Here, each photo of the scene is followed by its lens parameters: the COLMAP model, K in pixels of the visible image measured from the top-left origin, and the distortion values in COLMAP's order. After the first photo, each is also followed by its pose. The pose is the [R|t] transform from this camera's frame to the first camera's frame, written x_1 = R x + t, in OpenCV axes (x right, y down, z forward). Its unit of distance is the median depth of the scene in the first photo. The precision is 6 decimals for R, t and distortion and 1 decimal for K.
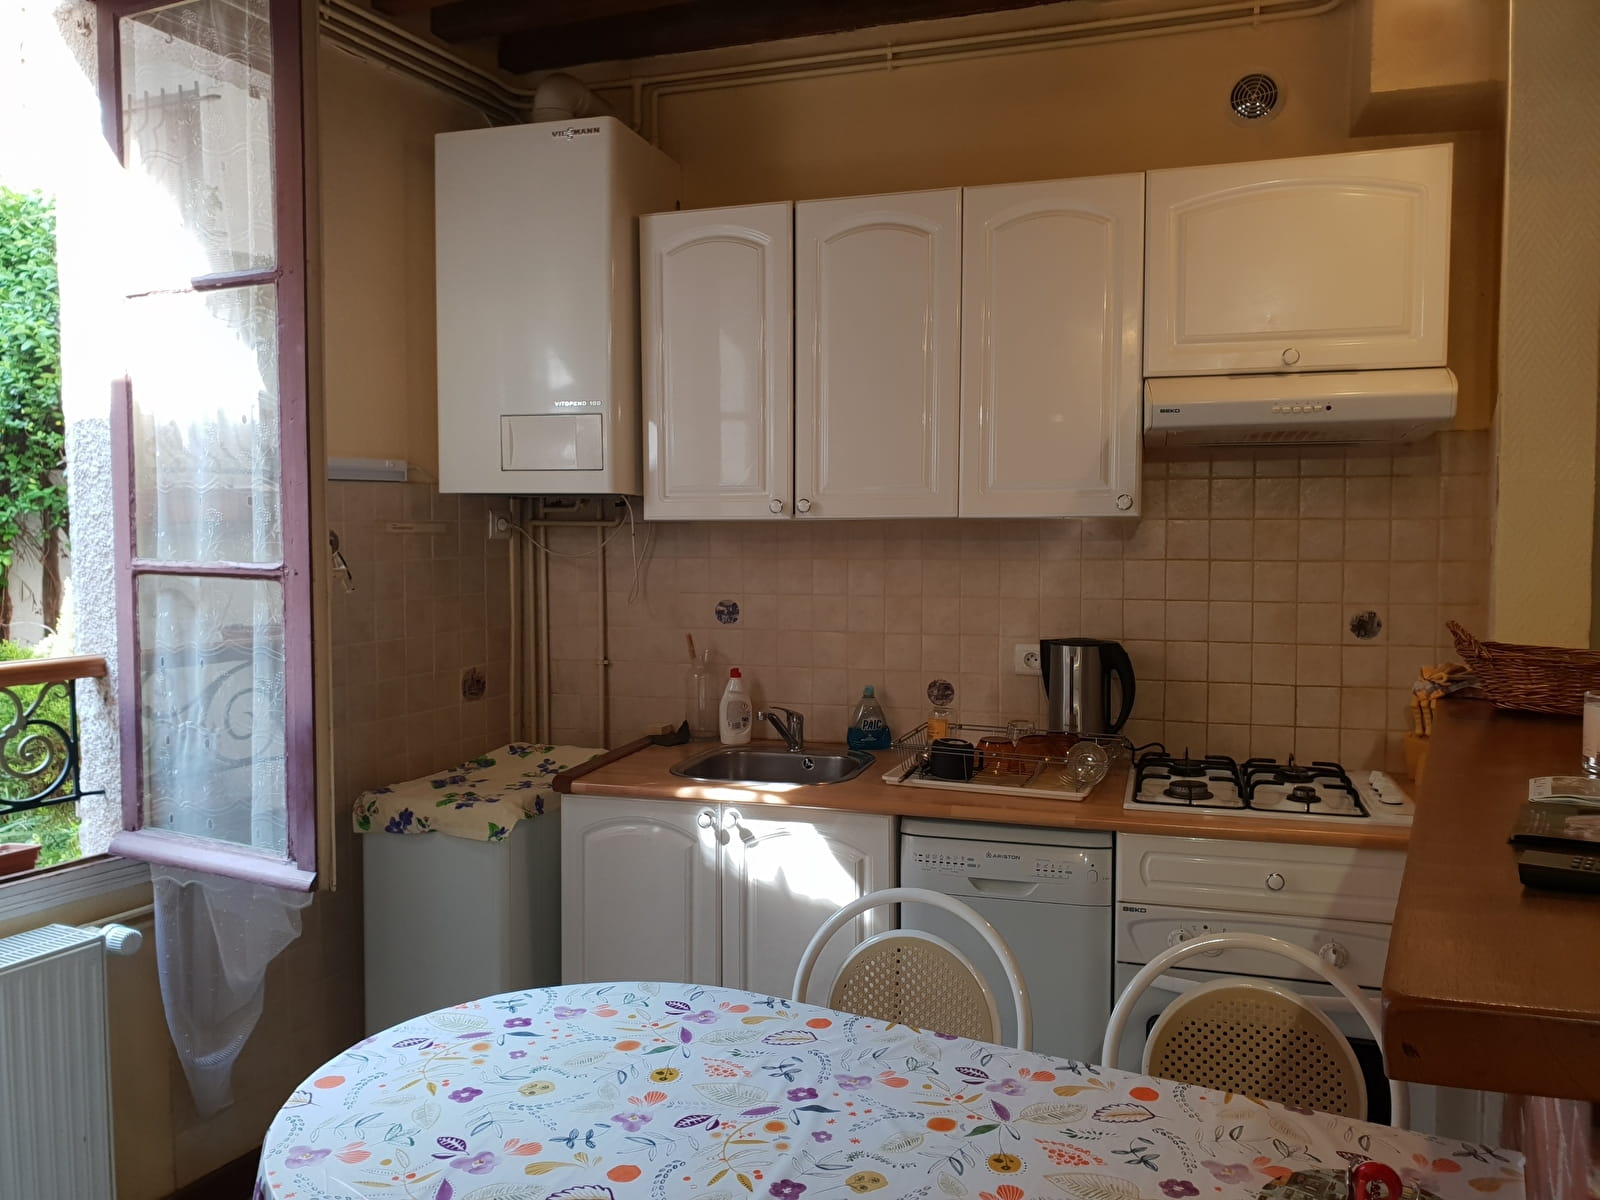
lens RADIAL K [[1267.9, 0, 794.9], [0, 1267.9, 602.4], [0, 0, 1]] dist [0.002636, 0.000193]
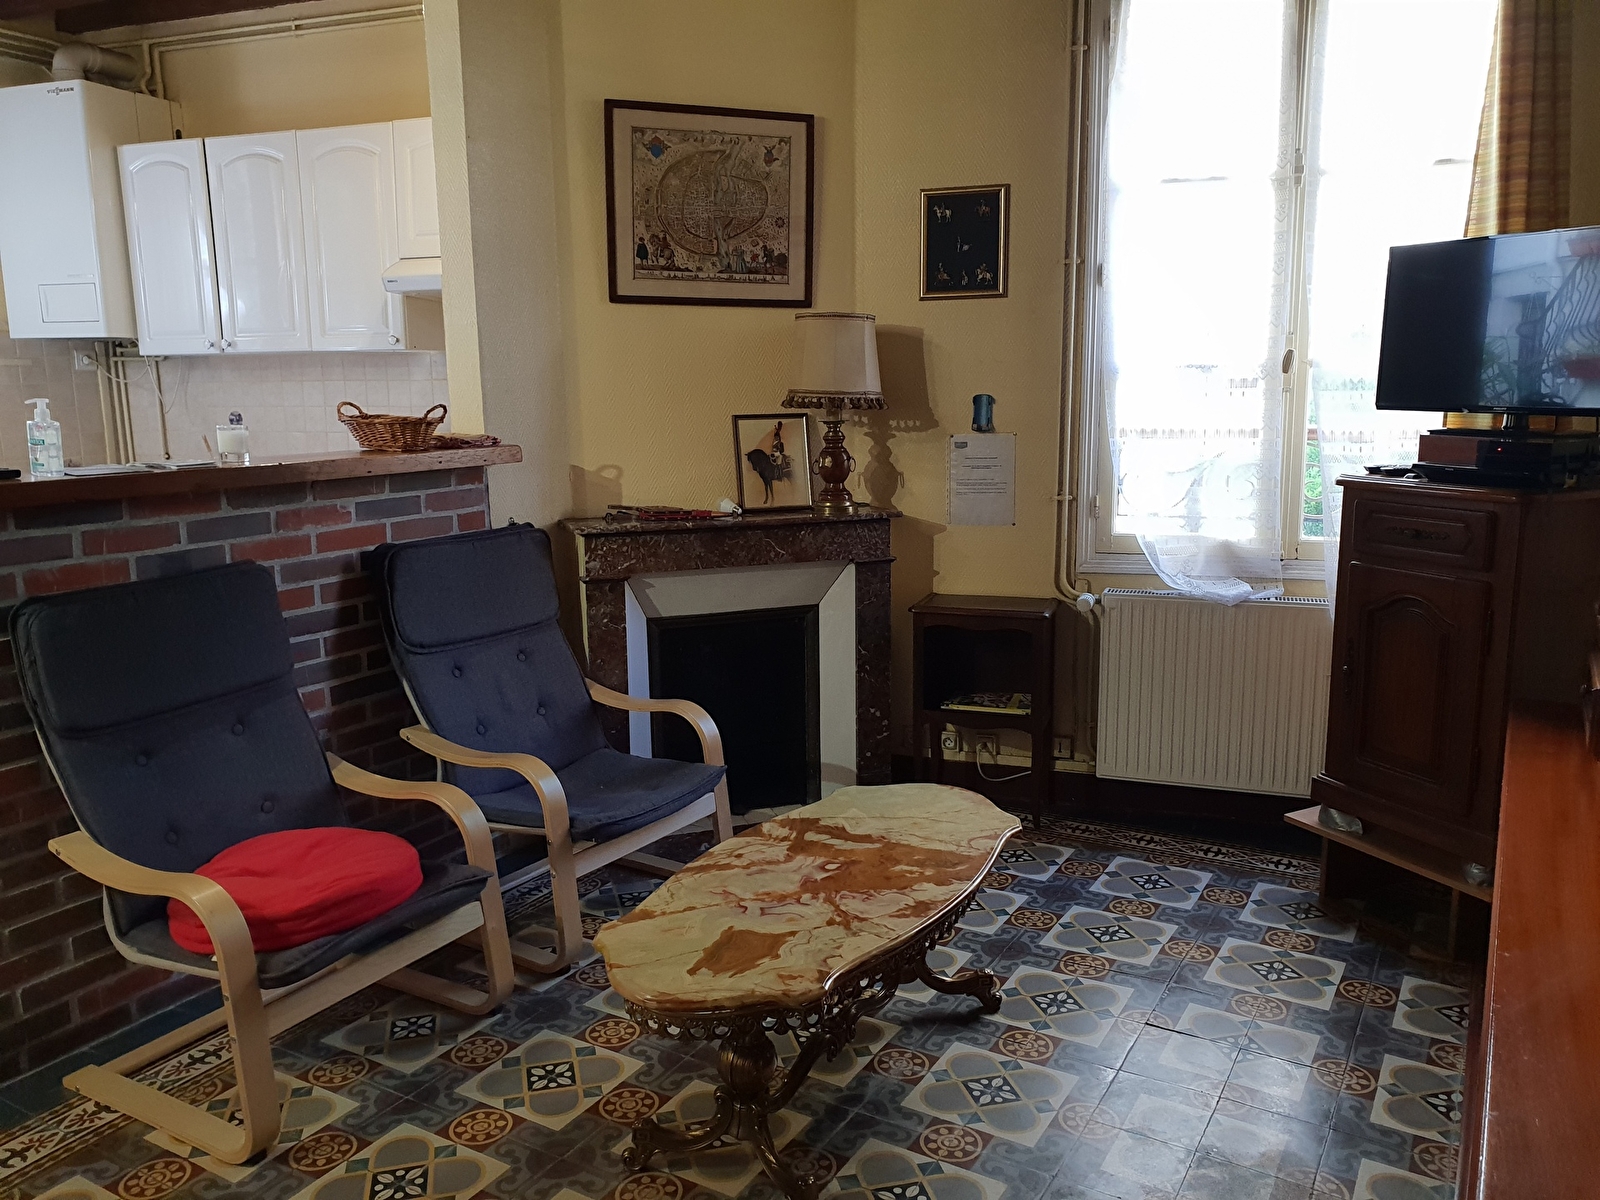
lens RADIAL K [[1267.9, 0, 802.9], [0, 1267.9, 597.7], [0, 0, 1]] dist [0.002636, 0.000193]
pose [[0.999674, -0.003156, -0.025323, 0.687807], [0.005977, 0.993678, 0.112106, 0.055621], [0.024809, -0.112221, 0.993374, -0.491988]]
